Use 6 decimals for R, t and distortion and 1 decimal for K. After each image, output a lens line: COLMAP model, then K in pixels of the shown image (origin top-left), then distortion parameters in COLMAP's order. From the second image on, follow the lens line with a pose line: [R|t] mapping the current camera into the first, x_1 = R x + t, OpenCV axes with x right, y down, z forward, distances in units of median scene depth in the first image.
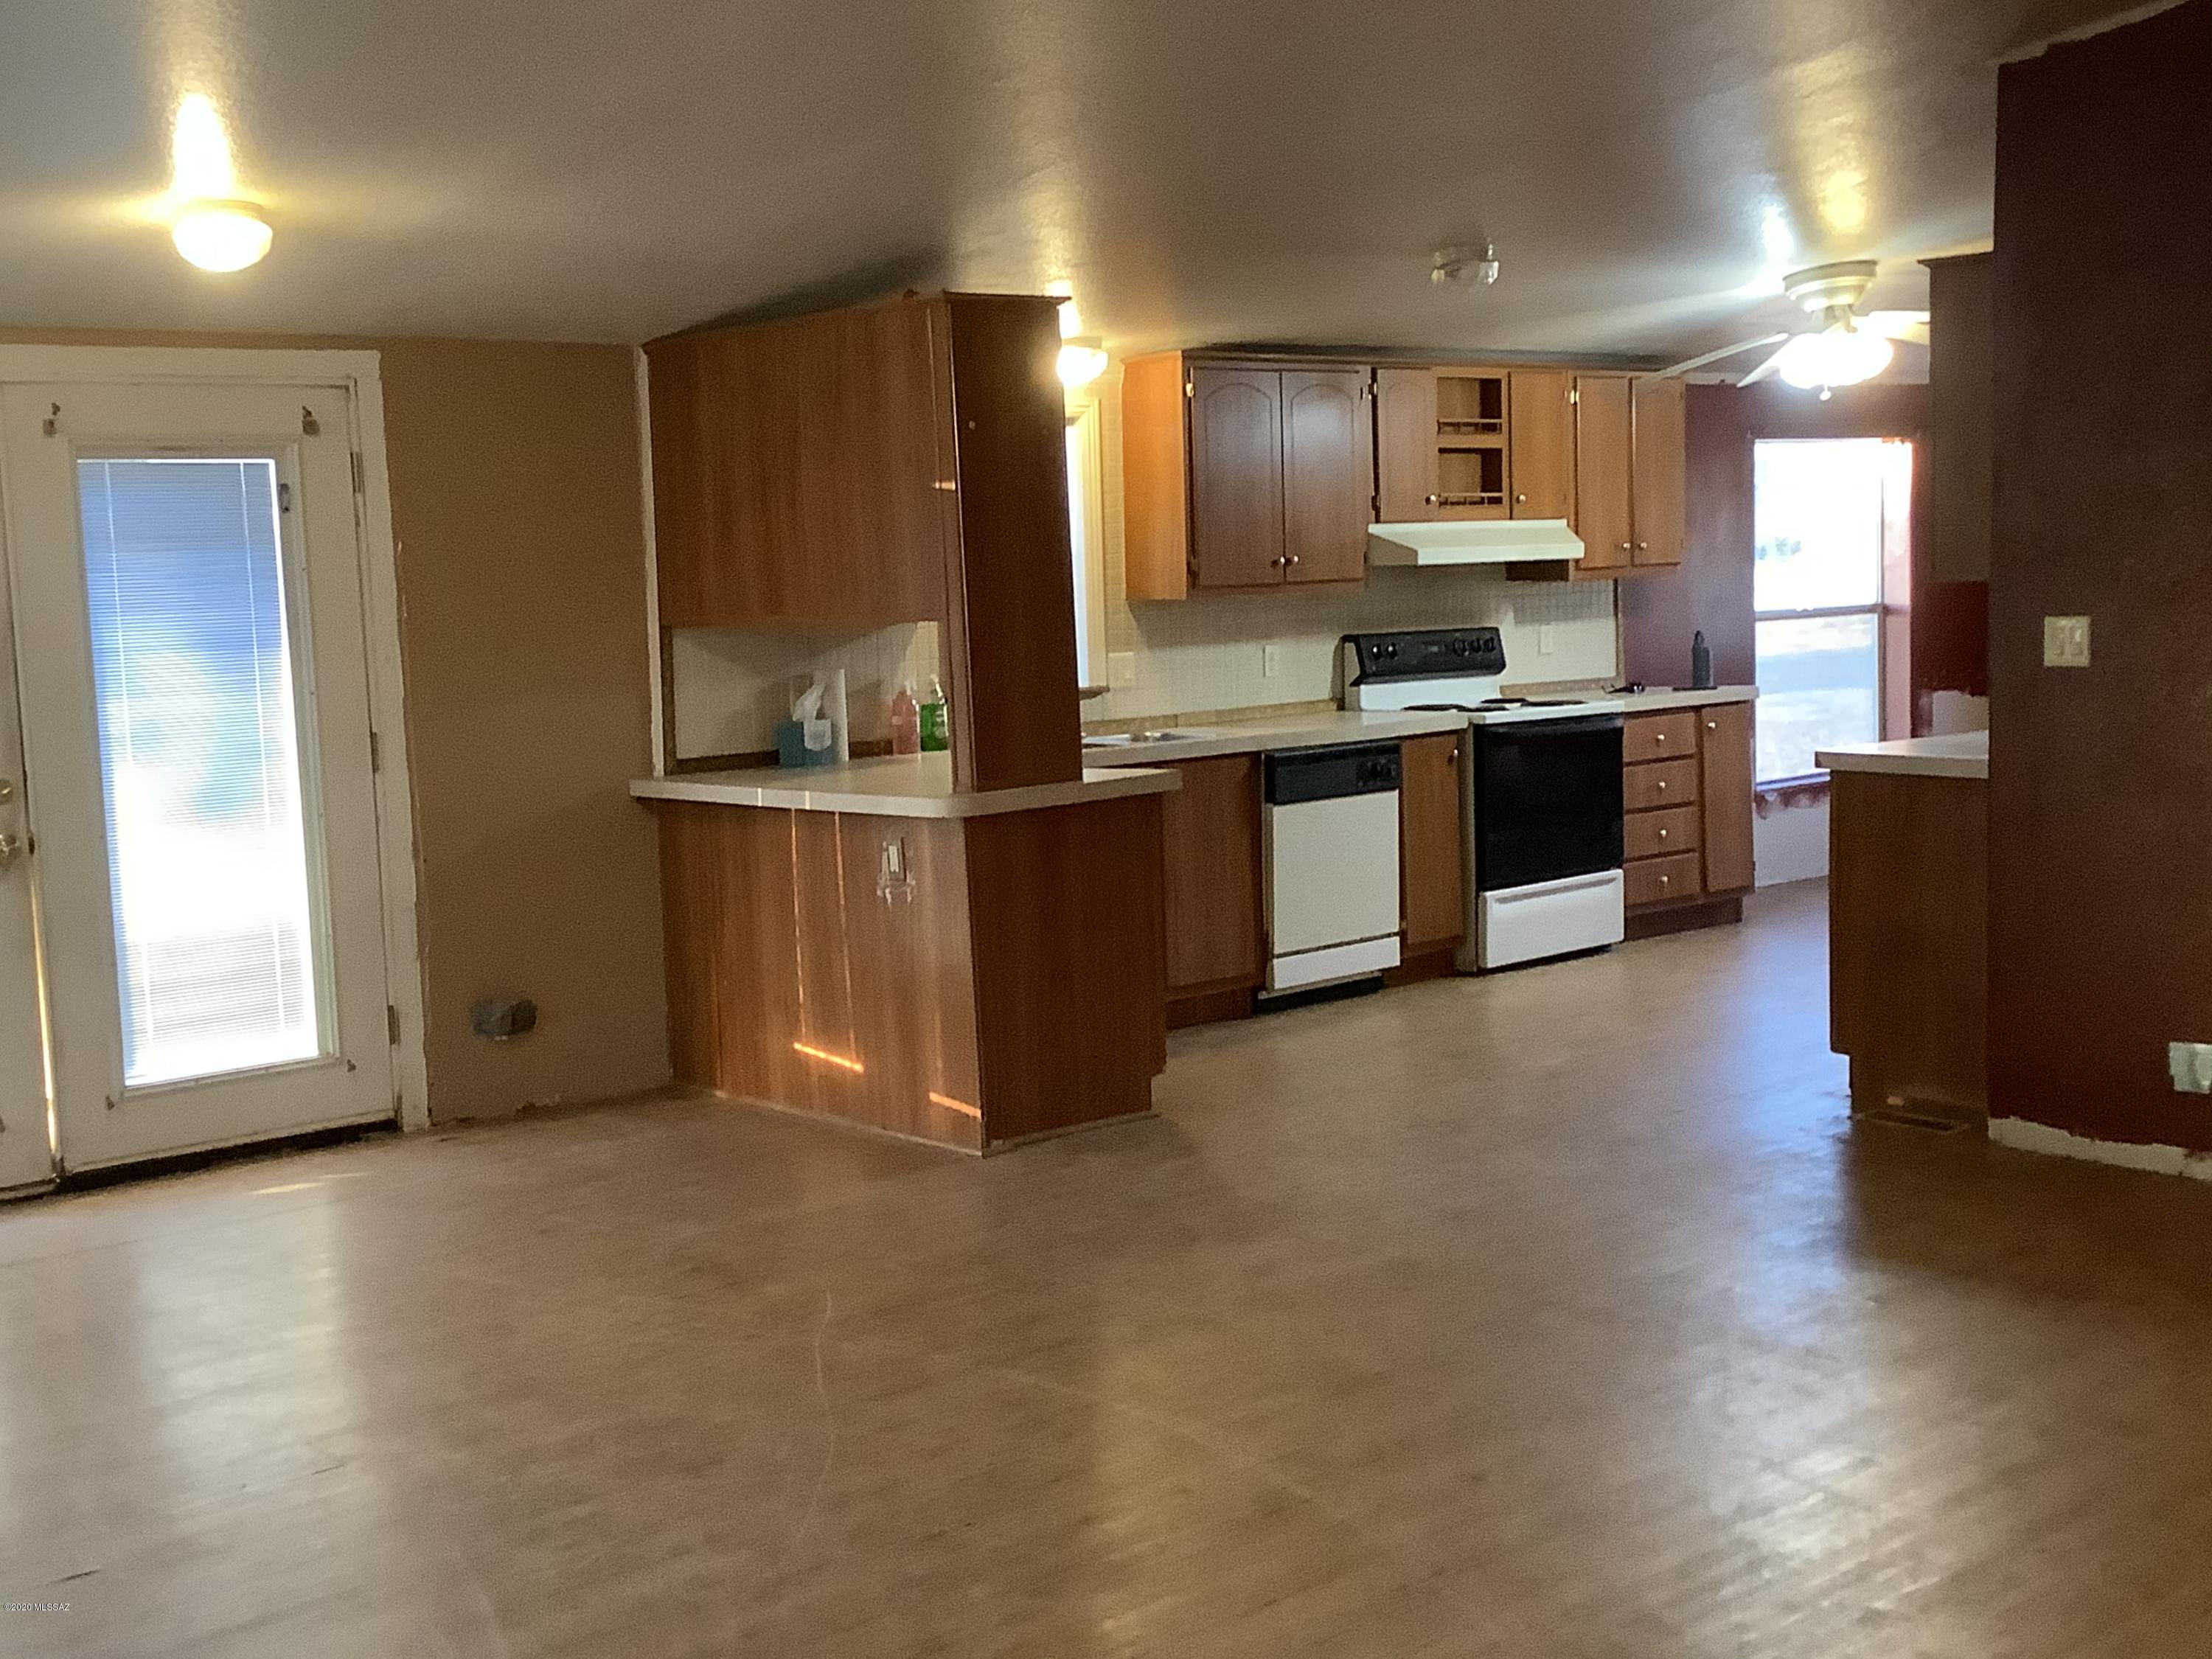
lens RADIAL K [[2612.2, 0, 1092.3], [0, 2612.2, 831.1], [0, 0, 1]] dist [0.043421, 0.000000]
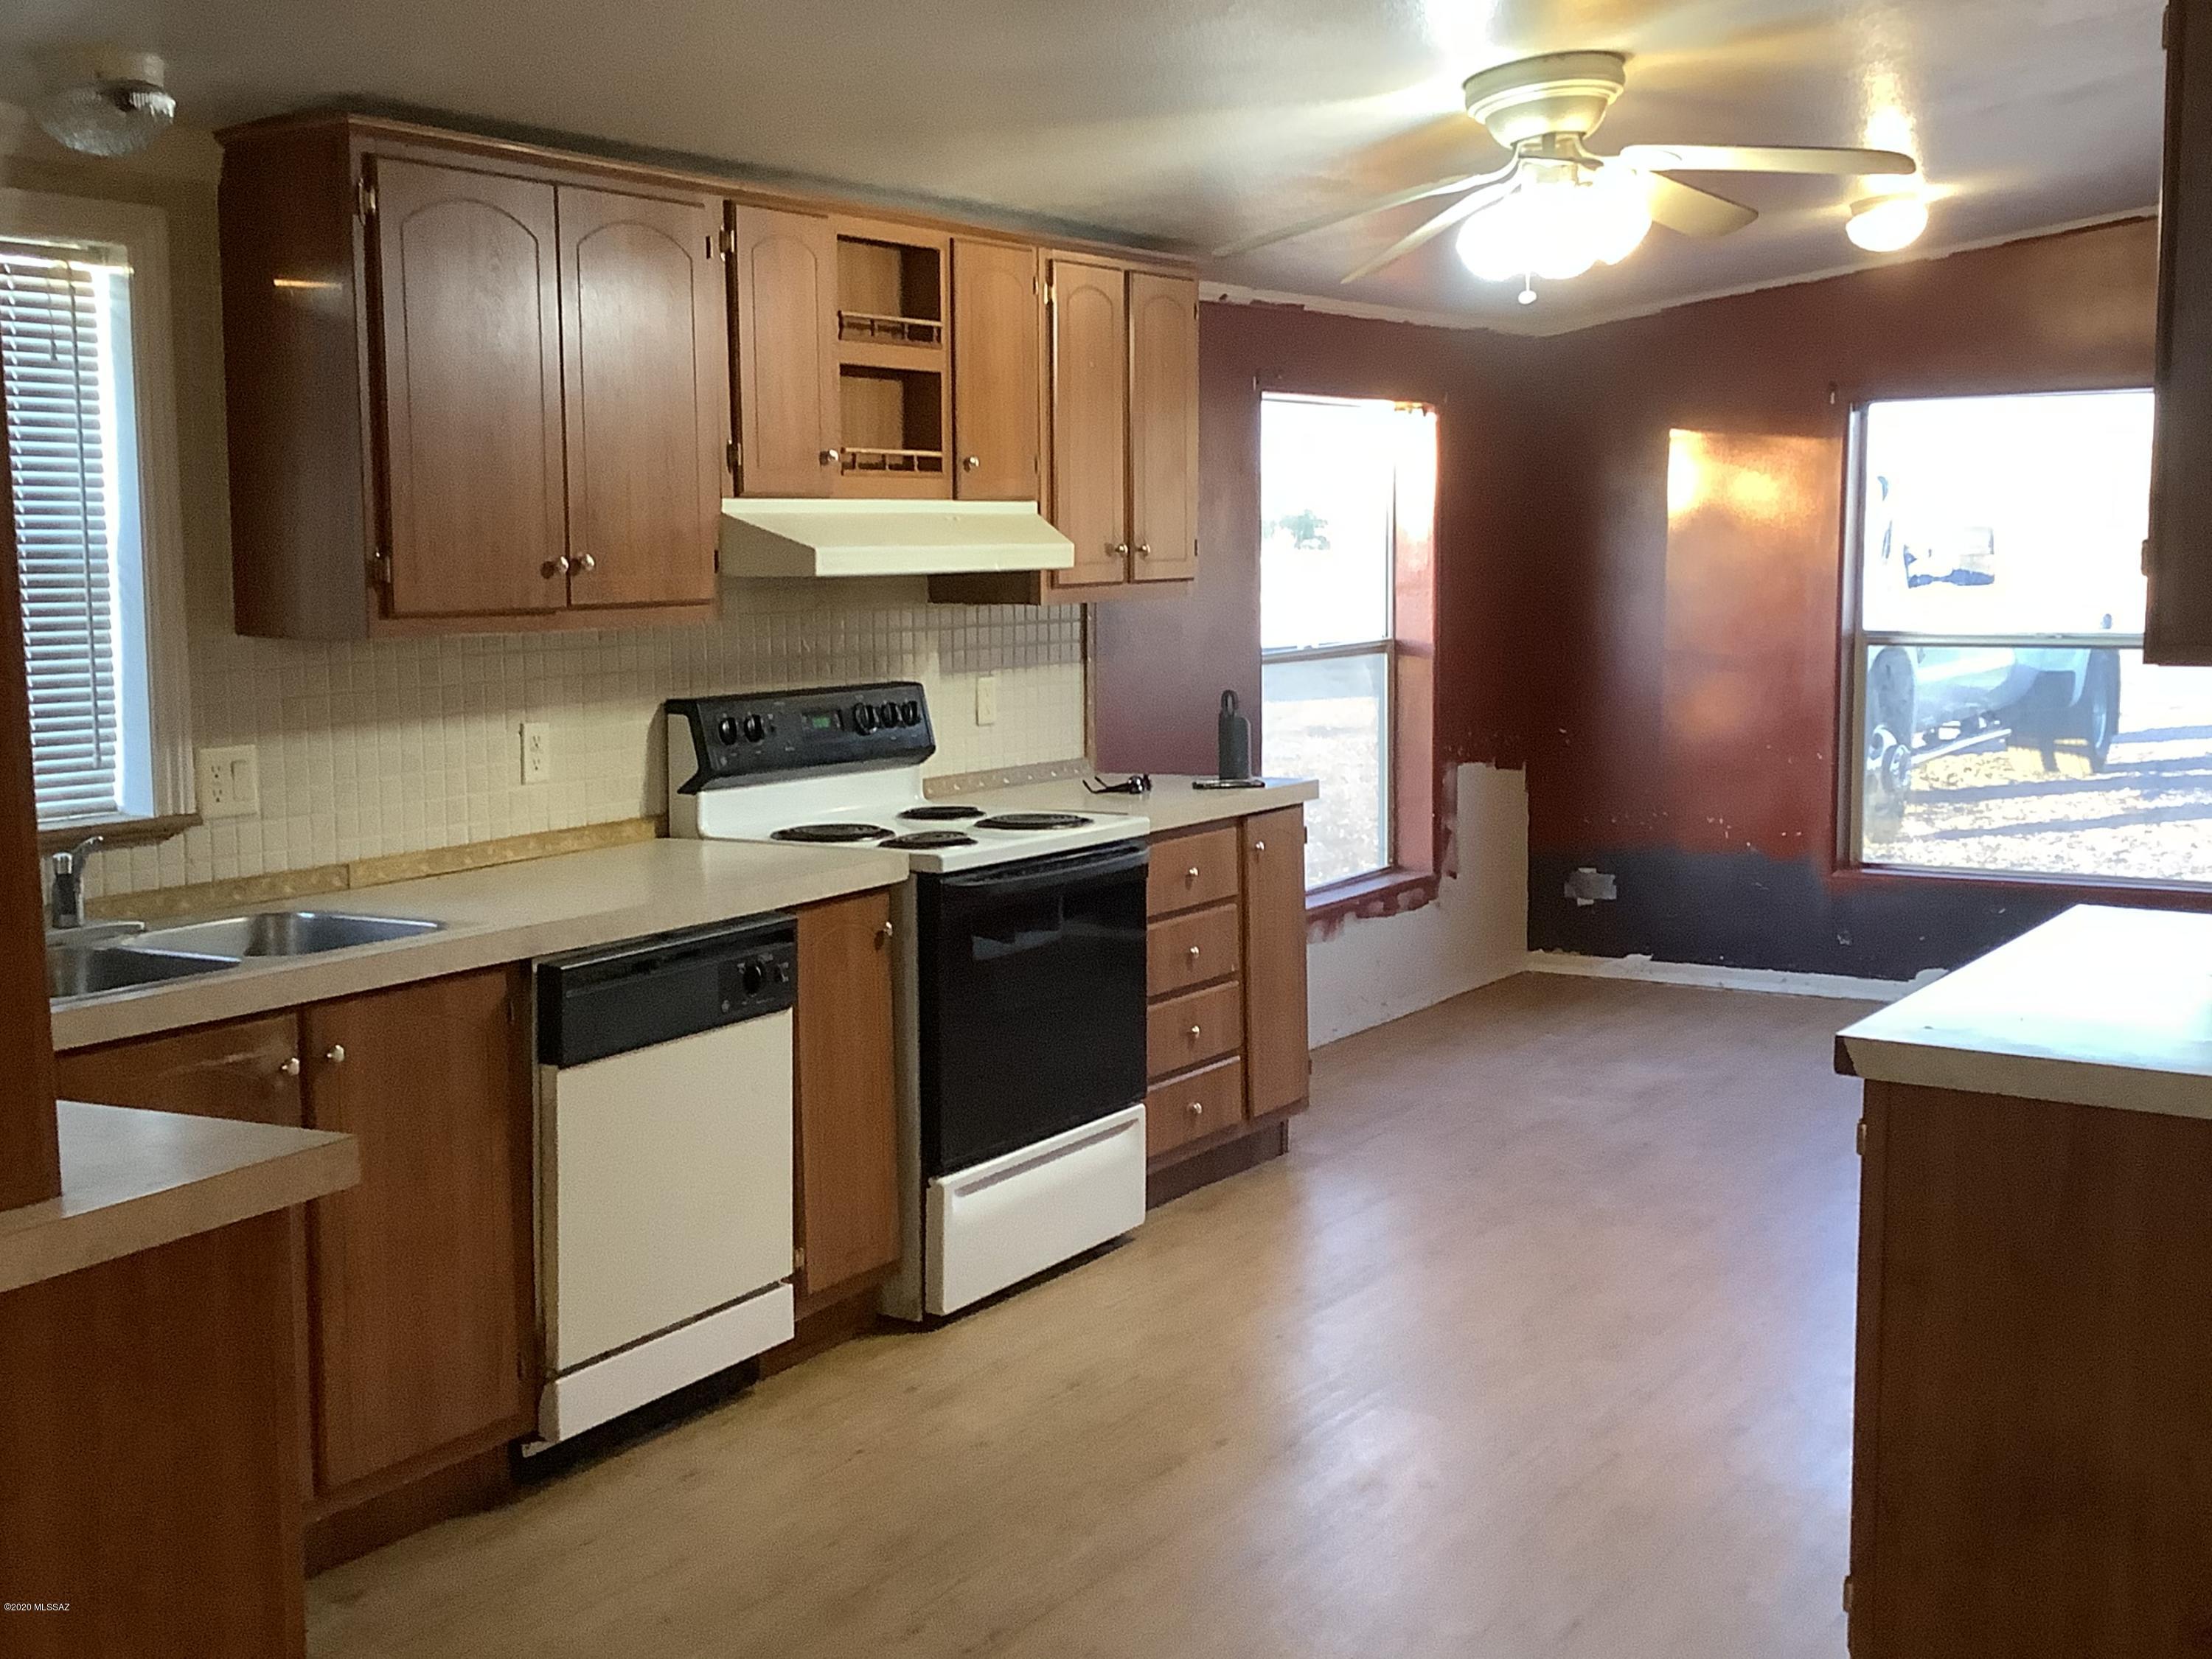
lens RADIAL K [[2612.2, 0, 1089.6], [0, 2612.2, 837.6], [0, 0, 1]] dist [0.043421, 0.000000]
pose [[0.953798, -0.008829, 0.300320, 0.016619], [0.007172, 0.999952, 0.006617, -0.050986], [-0.300365, -0.004157, 0.953815, 0.468279]]
